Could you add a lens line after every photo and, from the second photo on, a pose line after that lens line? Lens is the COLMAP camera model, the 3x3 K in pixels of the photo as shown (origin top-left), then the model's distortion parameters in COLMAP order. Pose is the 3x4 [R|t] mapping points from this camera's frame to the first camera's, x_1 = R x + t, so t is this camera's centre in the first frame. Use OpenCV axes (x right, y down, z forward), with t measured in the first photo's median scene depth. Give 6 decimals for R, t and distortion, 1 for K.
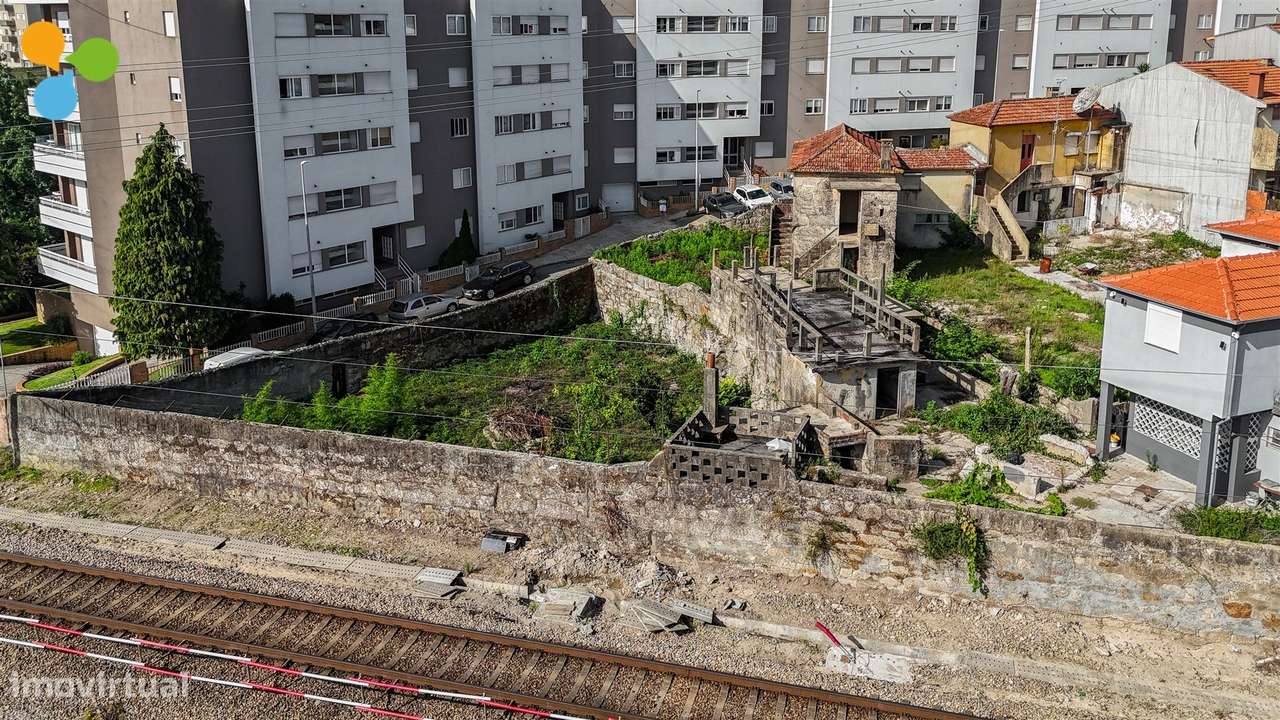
lens RADIAL K [[995.7, 0, 646.4], [0, 995.7, 199.6], [0, 0, 1]] dist [0.059404, -0.006597]
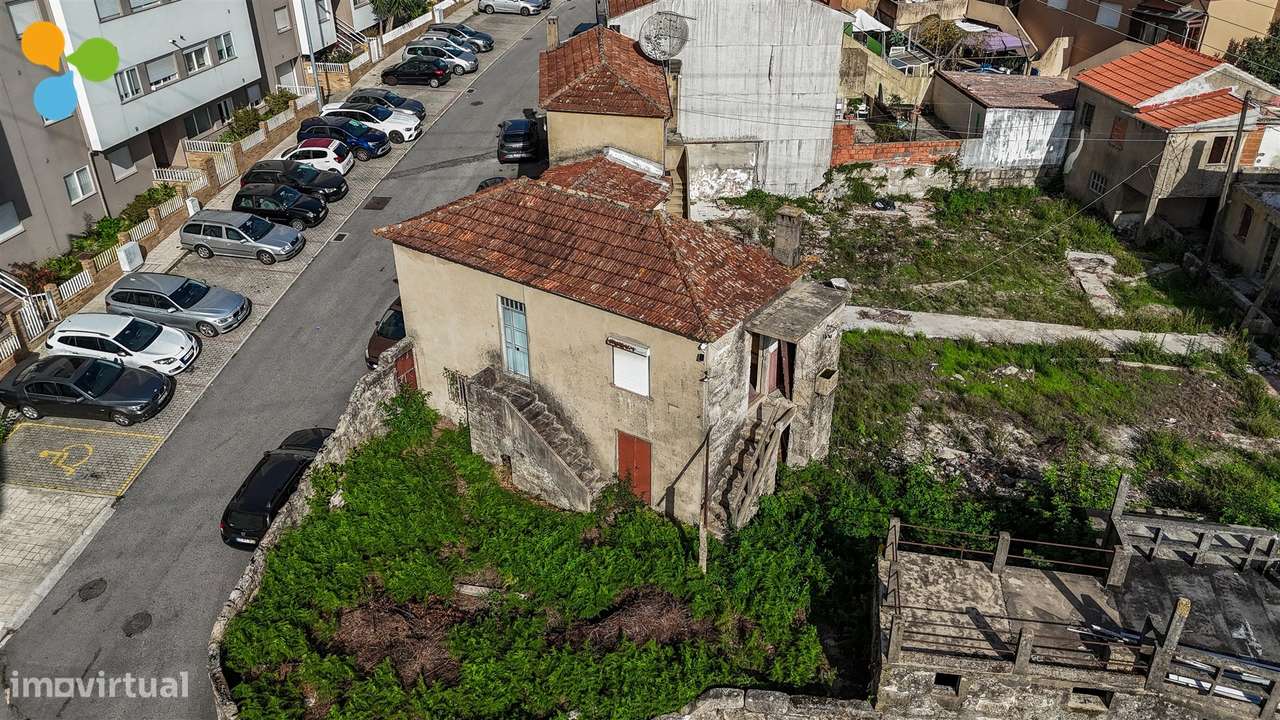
lens RADIAL K [[953.3, 0, 648.2], [0, 953.3, 359.0], [0, 0, 1]] dist [0.076183, -0.068907]
pose [[0.422003, -0.439497, 0.792942, -0.198322], [0.158680, 0.896943, 0.412691, -0.186185], [-0.892600, -0.048333, 0.448252, 0.739650]]
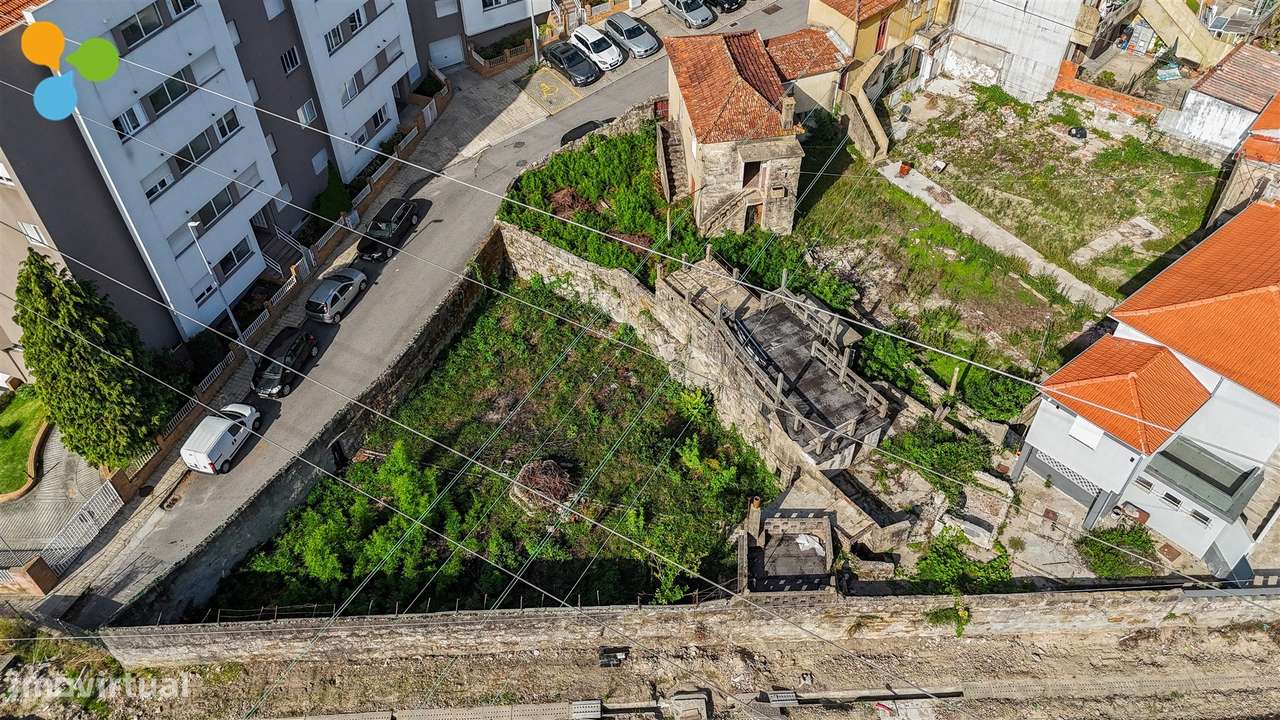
lens RADIAL K [[953.3, 0, 648.2], [0, 953.3, 359.0], [0, 0, 1]] dist [0.076183, -0.068907]
pose [[0.947565, -0.224473, 0.227449, -0.160066], [0.055698, 0.816865, 0.574133, -0.369729], [-0.314672, -0.531360, 0.786535, 0.114329]]
